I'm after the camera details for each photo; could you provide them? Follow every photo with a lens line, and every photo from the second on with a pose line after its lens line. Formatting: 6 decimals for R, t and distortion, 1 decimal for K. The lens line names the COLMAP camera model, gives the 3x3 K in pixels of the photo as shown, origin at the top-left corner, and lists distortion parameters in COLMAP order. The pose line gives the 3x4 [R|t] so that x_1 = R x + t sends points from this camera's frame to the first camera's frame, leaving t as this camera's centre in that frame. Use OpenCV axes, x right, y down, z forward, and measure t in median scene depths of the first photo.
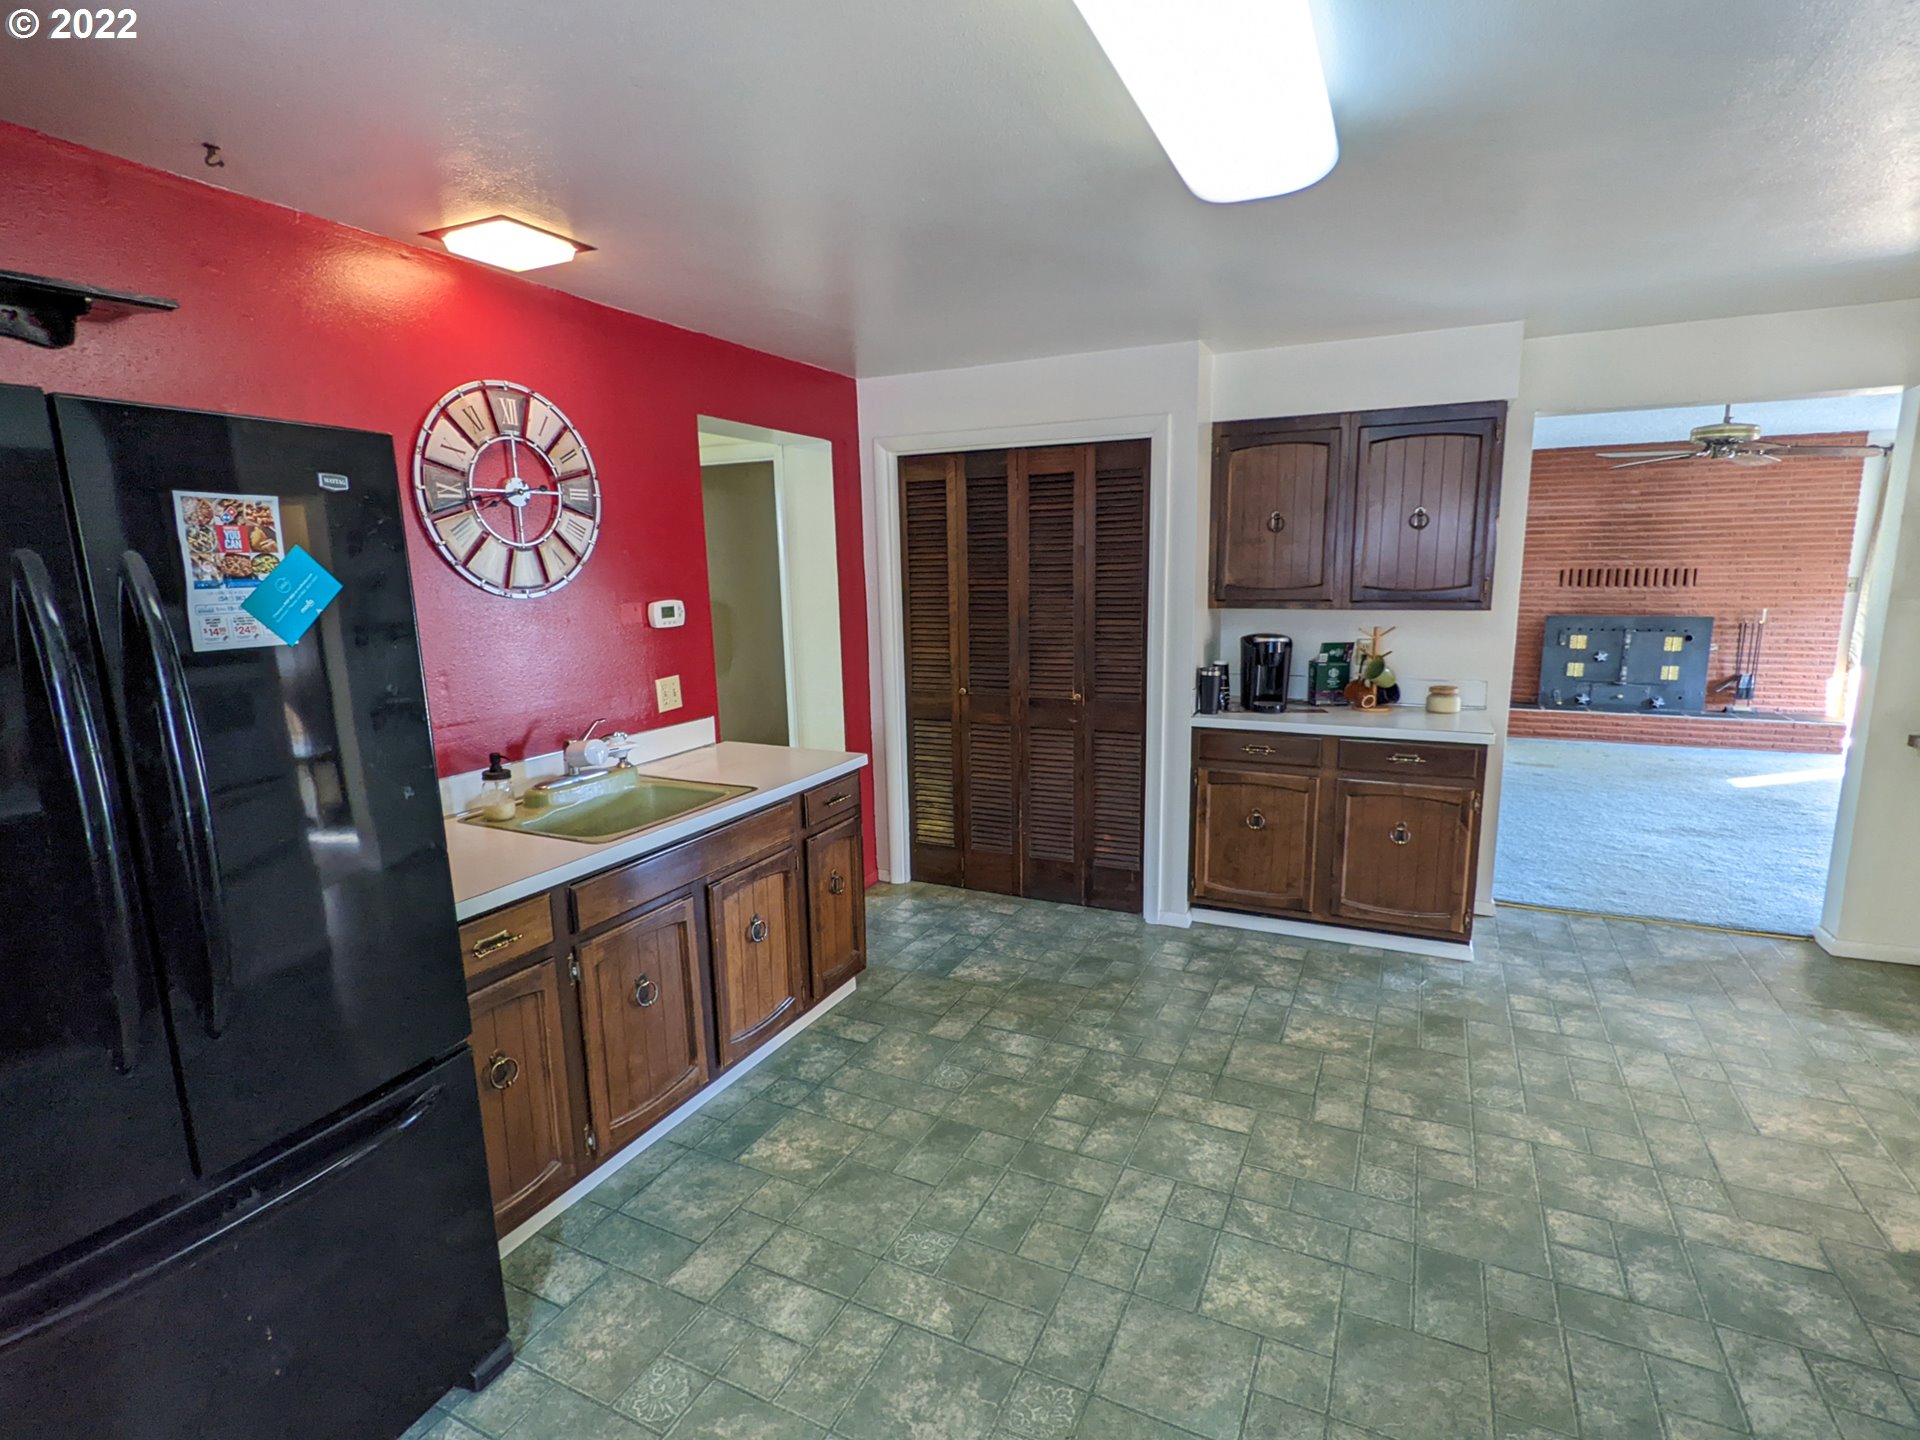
lens RADIAL K [[939.3, 0, 968.8], [0, 939.3, 727.8], [0, 0, 1]] dist [-0.000212, 0.001009]
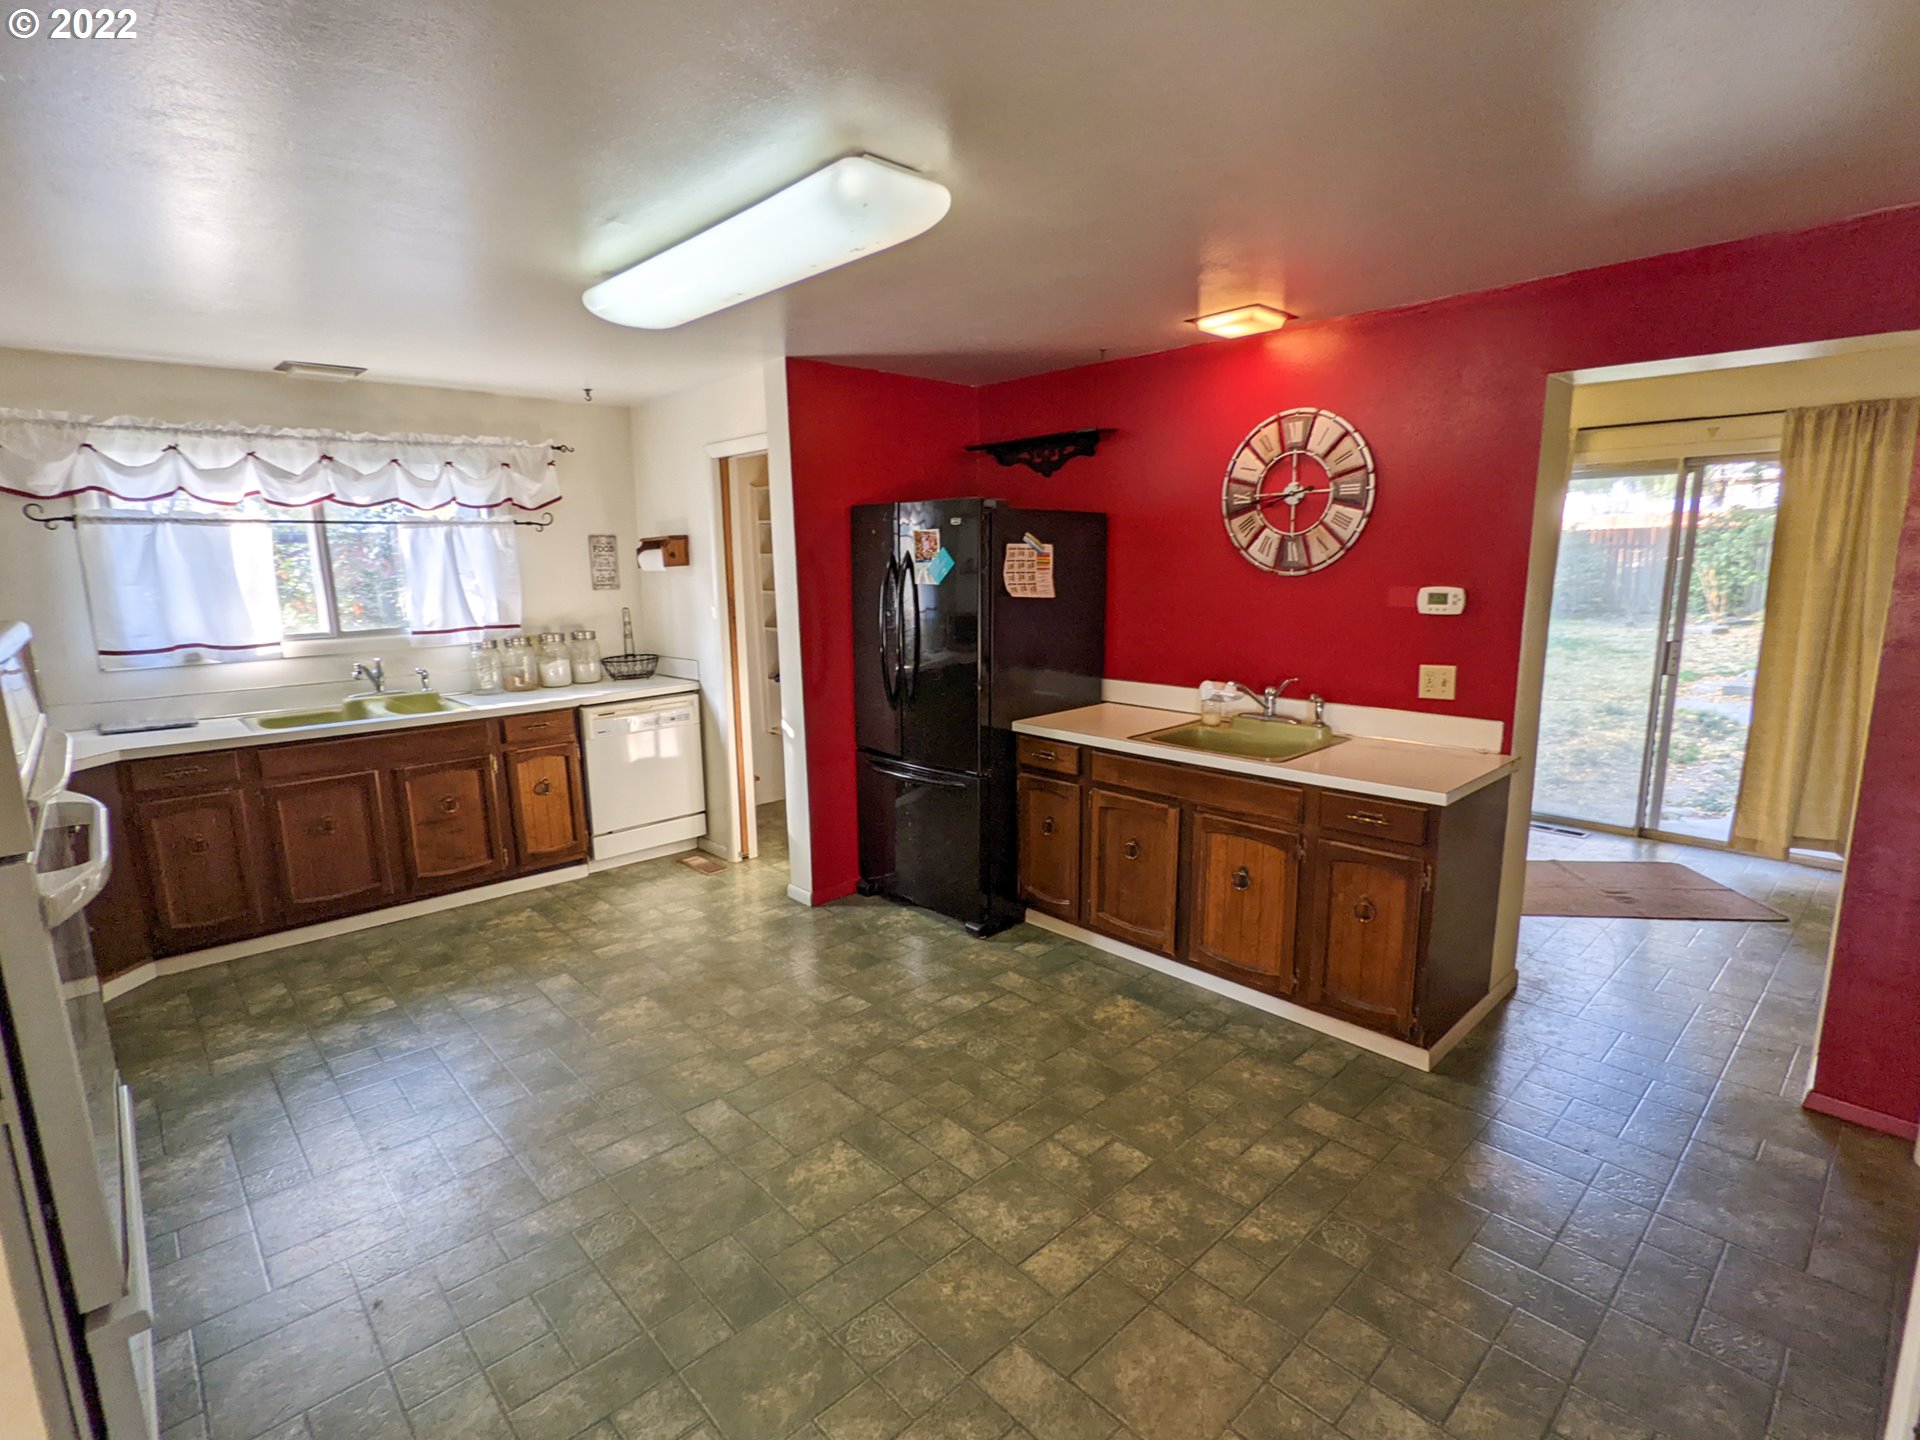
lens RADIAL K [[939.3, 0, 968.8], [0, 939.3, 727.8], [0, 0, 1]] dist [-0.000212, 0.001009]
pose [[-0.356275, 0.198228, -0.913112, 0.953234], [-0.141870, 0.954431, 0.262552, -0.224572], [0.923548, 0.223084, -0.311917, 1.089925]]
